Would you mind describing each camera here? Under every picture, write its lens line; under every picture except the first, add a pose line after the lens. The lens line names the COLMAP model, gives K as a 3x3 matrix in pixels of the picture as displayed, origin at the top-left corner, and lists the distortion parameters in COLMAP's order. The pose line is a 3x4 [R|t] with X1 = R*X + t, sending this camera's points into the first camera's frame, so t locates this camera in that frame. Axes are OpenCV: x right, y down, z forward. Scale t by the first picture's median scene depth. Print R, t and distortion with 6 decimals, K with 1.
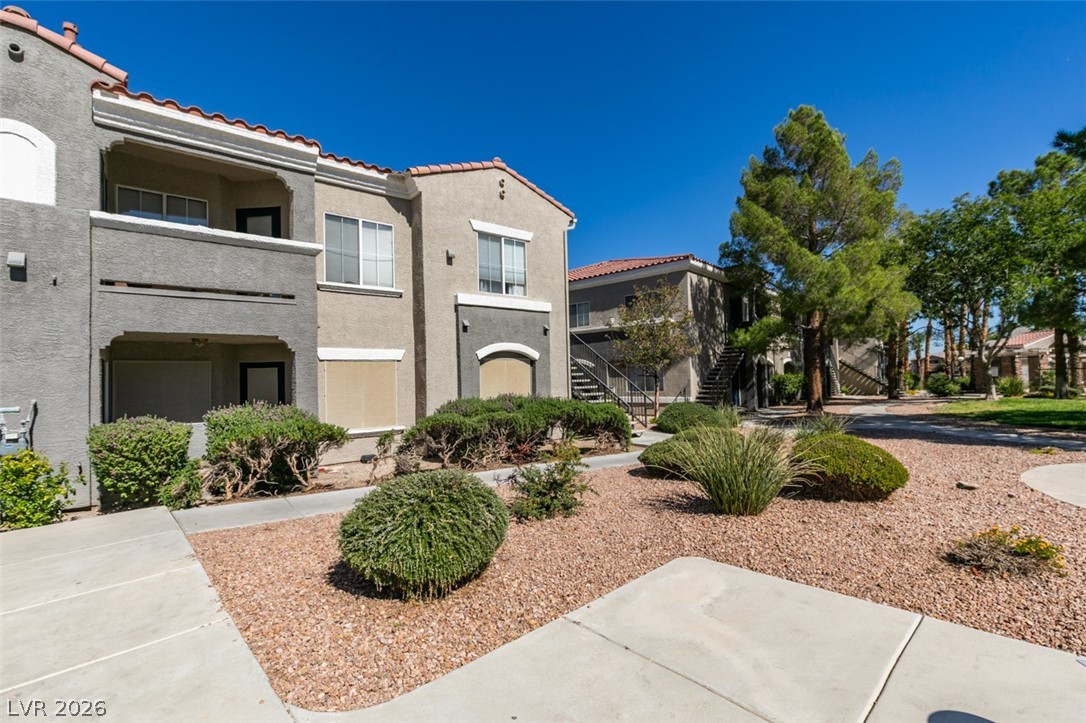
lens RADIAL K [[493.3, 0, 543.6], [0, 493.3, 361.4], [0, 0, 1]] dist [0.007599, -0.001780]
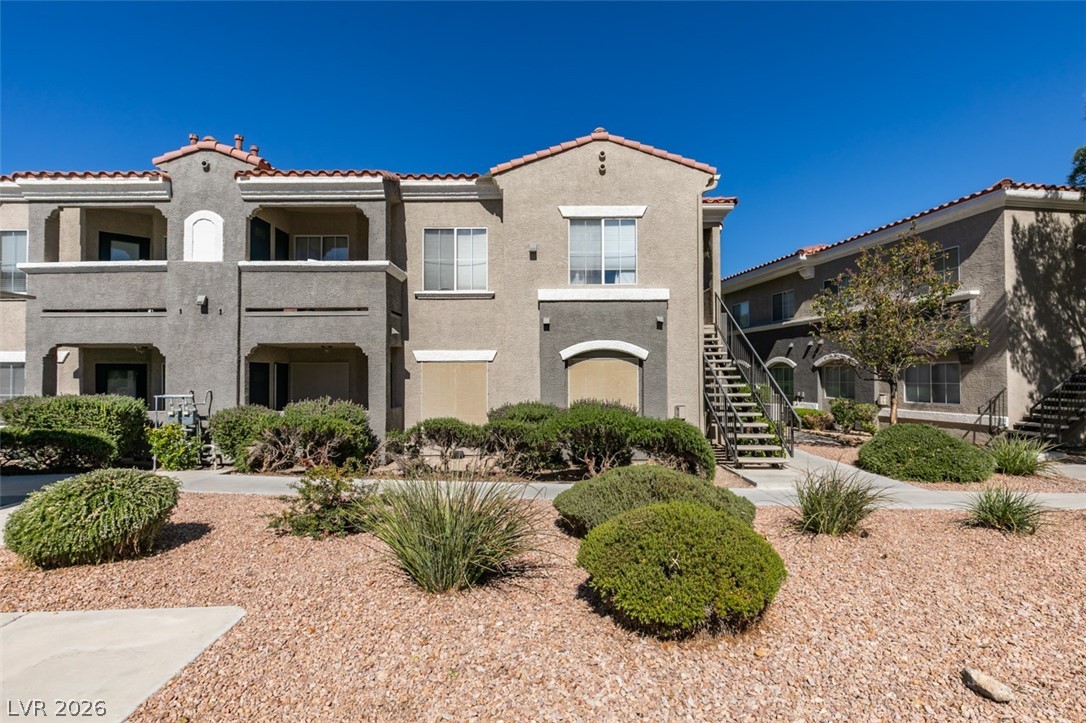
lens RADIAL K [[525.3, 0, 542.1], [0, 525.3, 364.0], [0, 0, 1]] dist [-0.000849, 0.001137]
pose [[0.764825, 0.006408, -0.644206, 0.480672], [0.007532, 0.999793, 0.018886, -0.015767], [0.644194, -0.019297, 0.764619, 0.244281]]
